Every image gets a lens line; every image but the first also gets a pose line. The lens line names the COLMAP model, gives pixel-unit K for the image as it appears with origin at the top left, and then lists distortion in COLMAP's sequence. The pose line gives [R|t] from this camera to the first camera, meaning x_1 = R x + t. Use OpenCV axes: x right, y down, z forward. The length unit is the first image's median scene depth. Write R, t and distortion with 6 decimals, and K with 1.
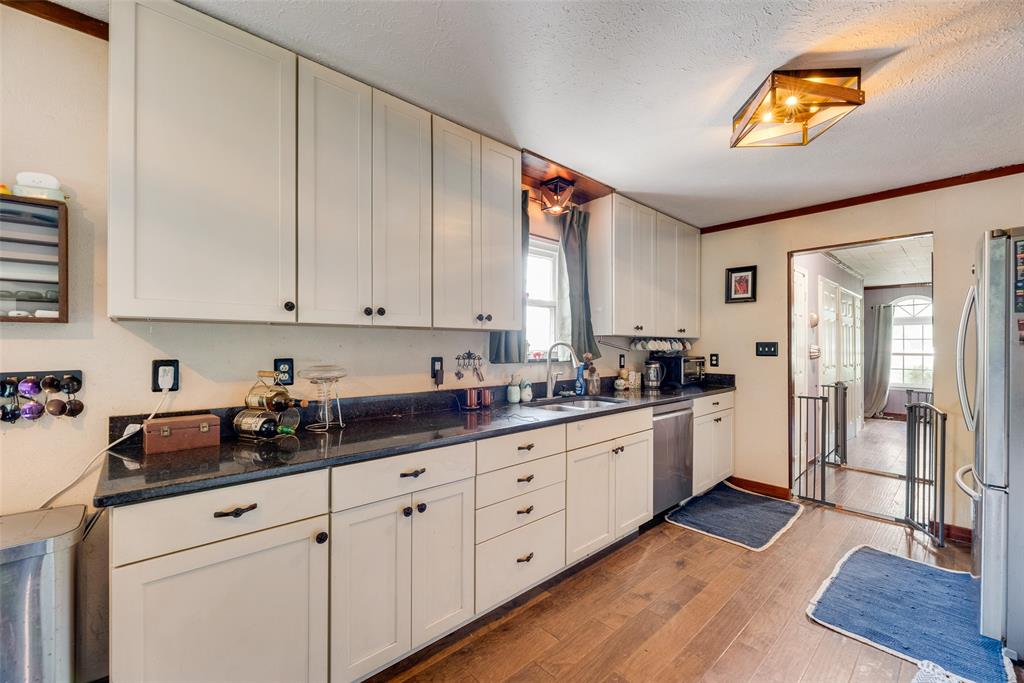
lens RADIAL K [[415.4, 0, 516.5], [0, 415.4, 349.3], [0, 0, 1]] dist [0.002578, 0.000078]
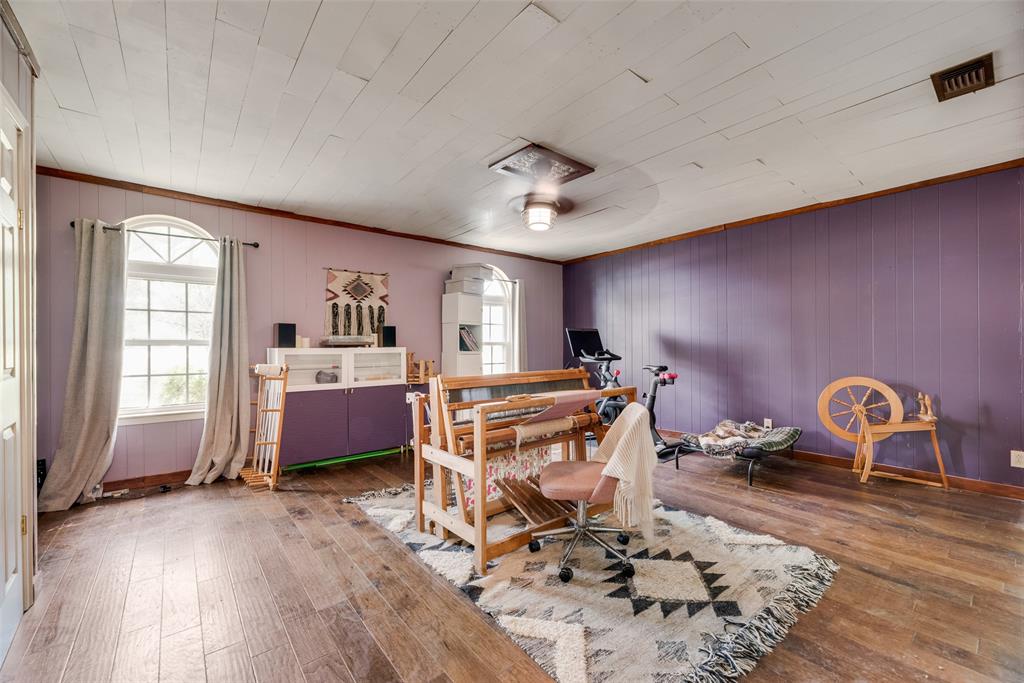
lens RADIAL K [[415.4, 0, 515.7], [0, 415.4, 346.8], [0, 0, 1]] dist [0.002578, 0.000078]
pose [[0.055019, 0.001396, 0.998484, 1.208373], [0.008890, 0.999959, -0.001888, 0.051799], [-0.998446, 0.008980, 0.055004, 1.402543]]
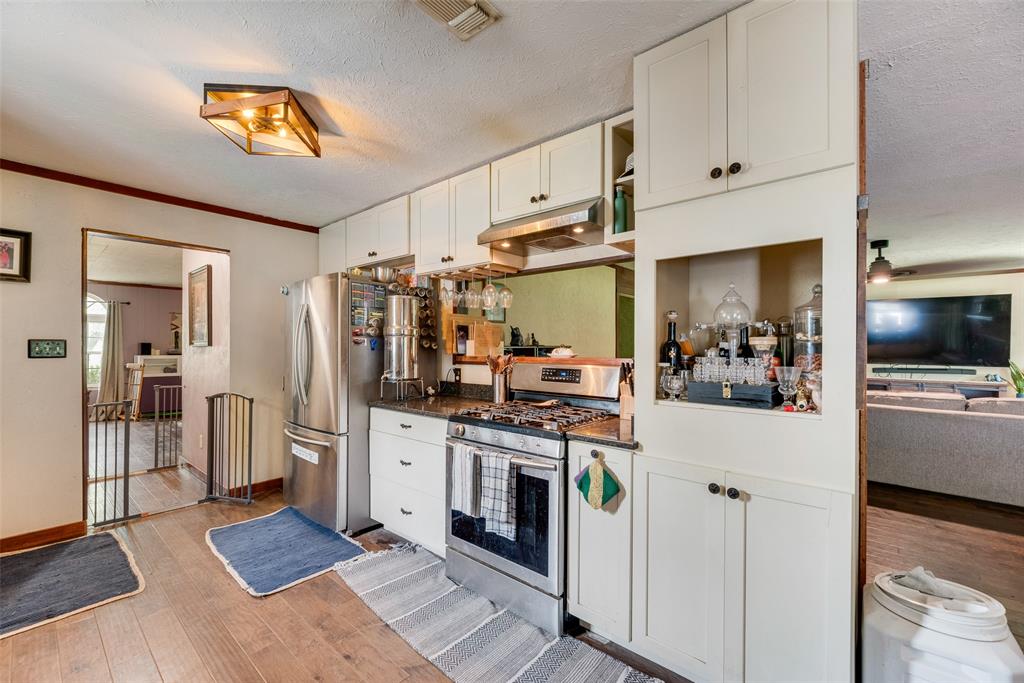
lens RADIAL K [[415.4, 0, 513.2], [0, 415.4, 346.2], [0, 0, 1]] dist [0.002578, 0.000078]
pose [[-0.107141, -0.002553, 0.994241, -0.255315], [0.005054, 0.999982, 0.003112, -0.002478], [-0.994231, 0.005358, -0.107126, 0.270255]]
